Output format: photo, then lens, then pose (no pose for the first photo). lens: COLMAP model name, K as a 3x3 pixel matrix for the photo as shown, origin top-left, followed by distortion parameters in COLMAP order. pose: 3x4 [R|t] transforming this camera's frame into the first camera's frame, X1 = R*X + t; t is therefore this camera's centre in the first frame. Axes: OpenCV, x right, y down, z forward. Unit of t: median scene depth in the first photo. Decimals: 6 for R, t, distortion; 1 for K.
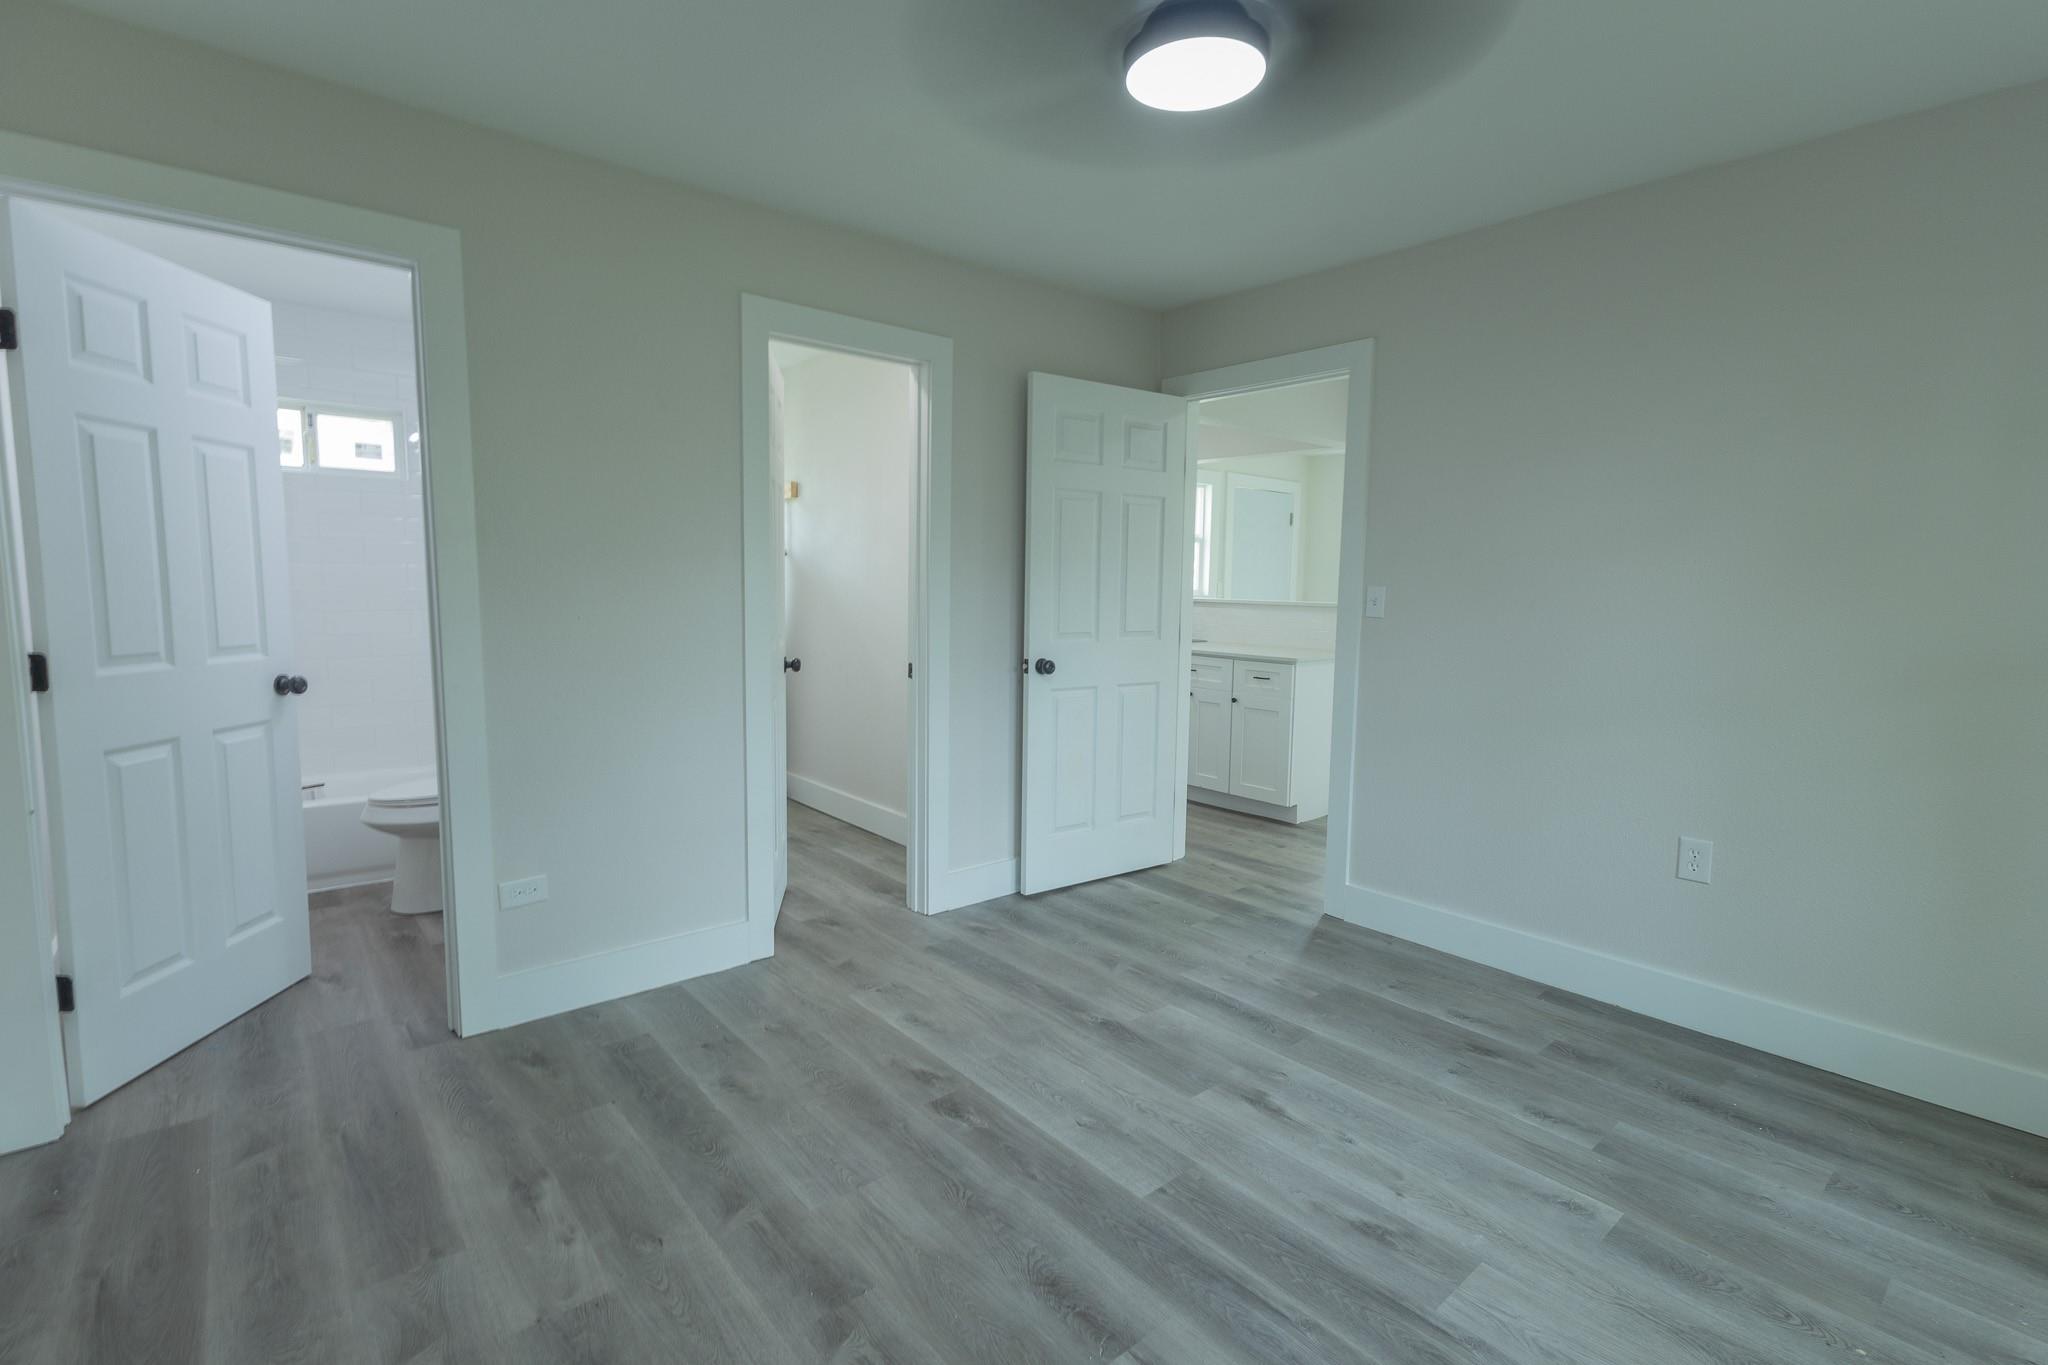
lens RADIAL K [[943.3, 0, 1021.0], [0, 943.3, 680.5], [0, 0, 1]] dist [0.003623, 0.000574]
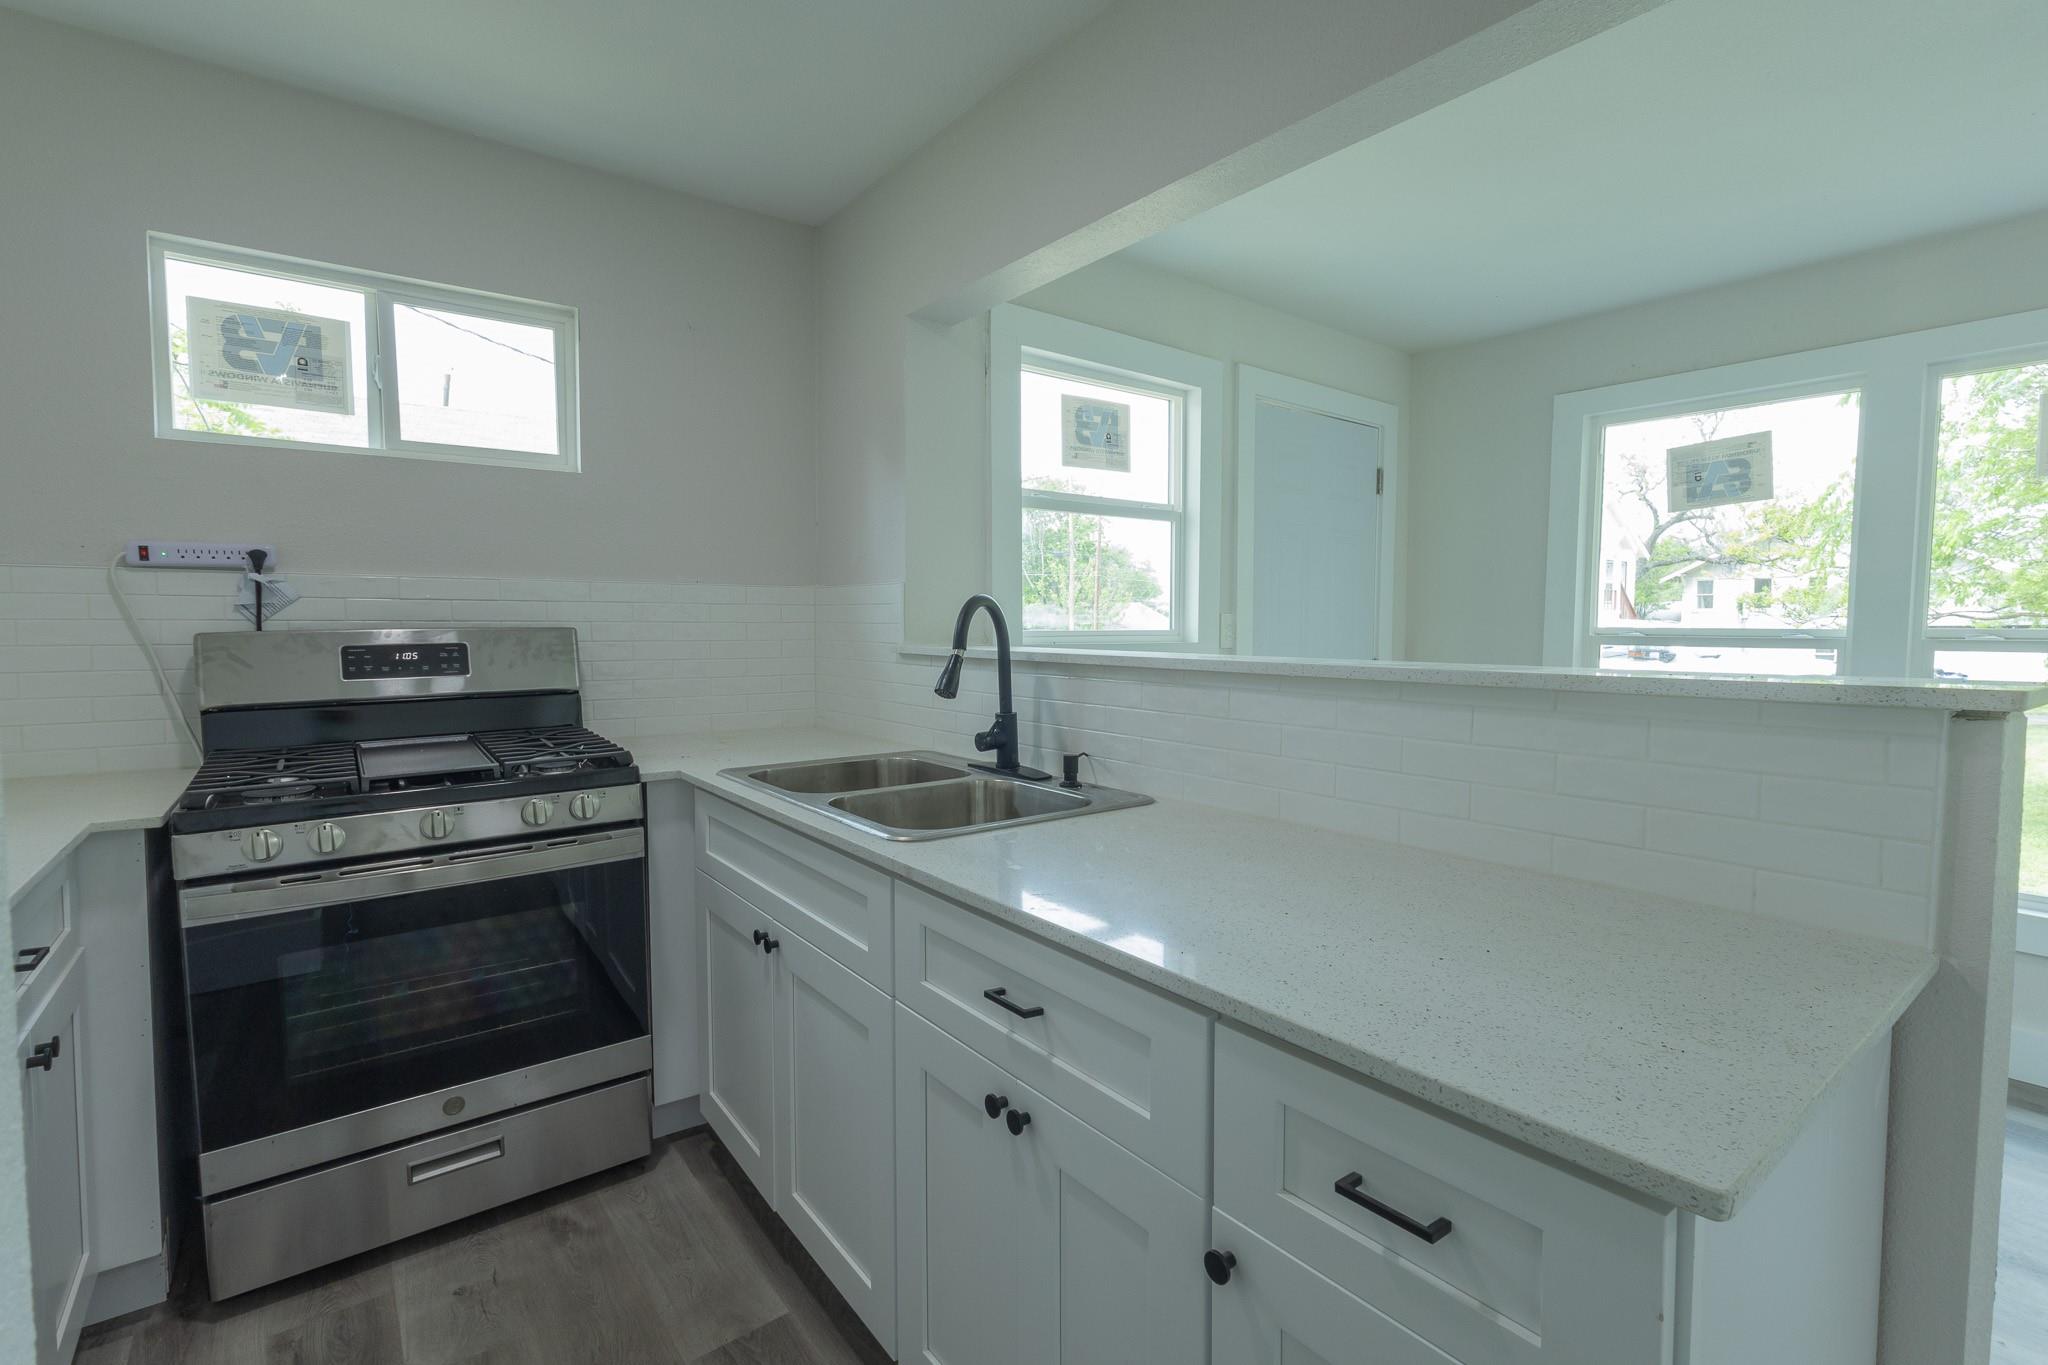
lens RADIAL K [[943.3, 0, 1029.4], [0, 943.3, 679.1], [0, 0, 1]] dist [0.003623, 0.000574]
pose [[0.999087, -0.014523, -0.040171, 0.200503], [0.012371, 0.998501, -0.053311, -0.075936], [0.040885, 0.052766, 0.997770, 0.823897]]
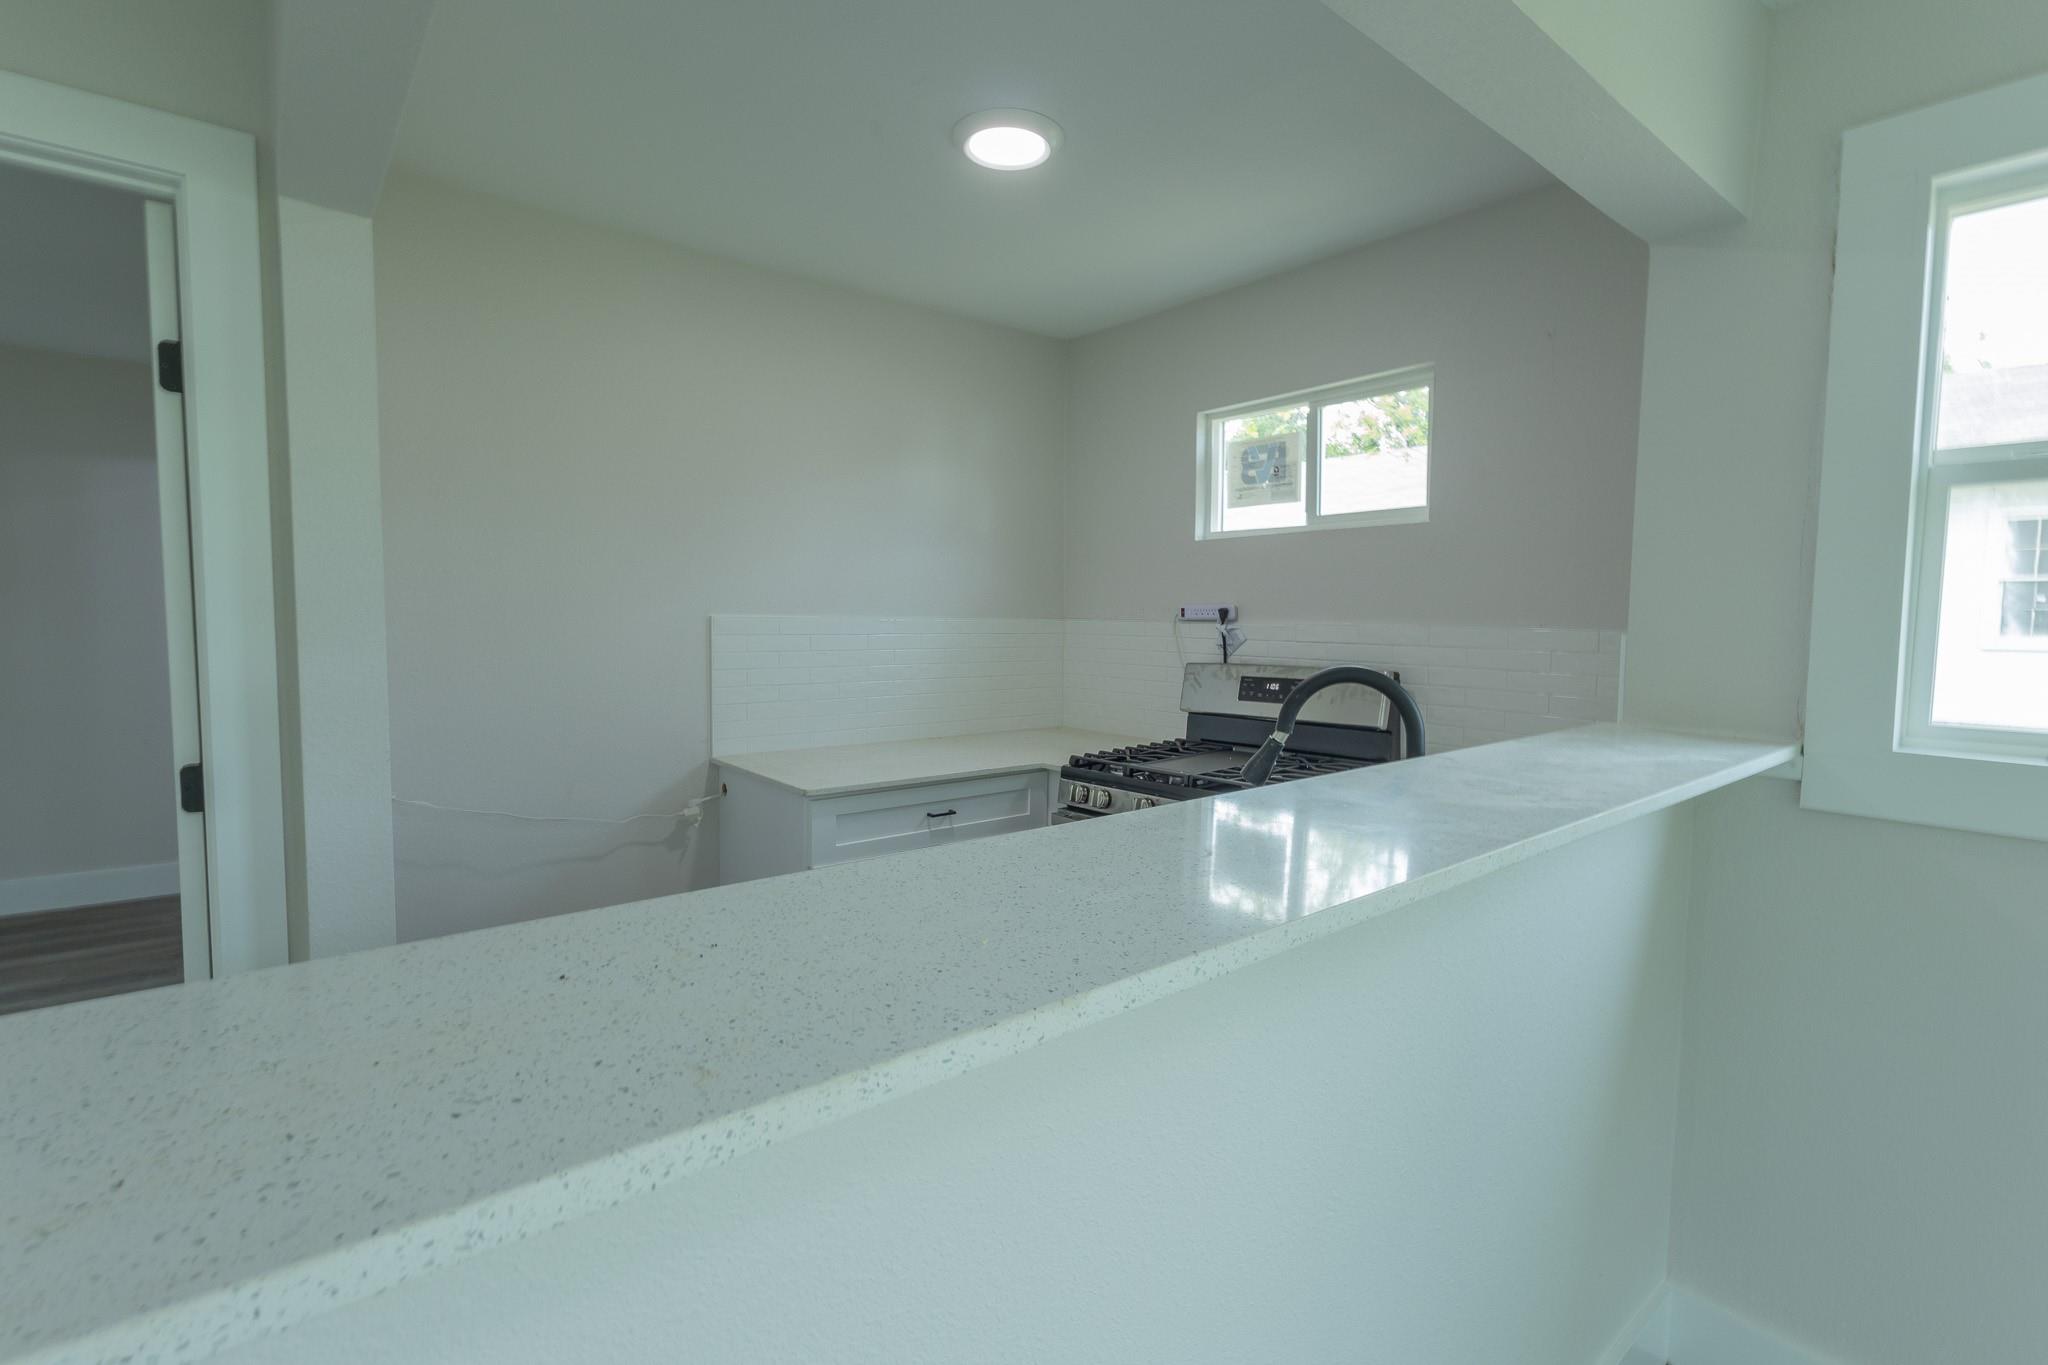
lens RADIAL K [[943.3, 0, 1026.1], [0, 943.3, 684.4], [0, 0, 1]] dist [0.003623, 0.000574]
pose [[-0.005969, 0.058403, -0.998275, 0.465261], [-0.120181, 0.991015, 0.058697, -0.130298], [0.992734, 0.120324, 0.001104, 1.099201]]
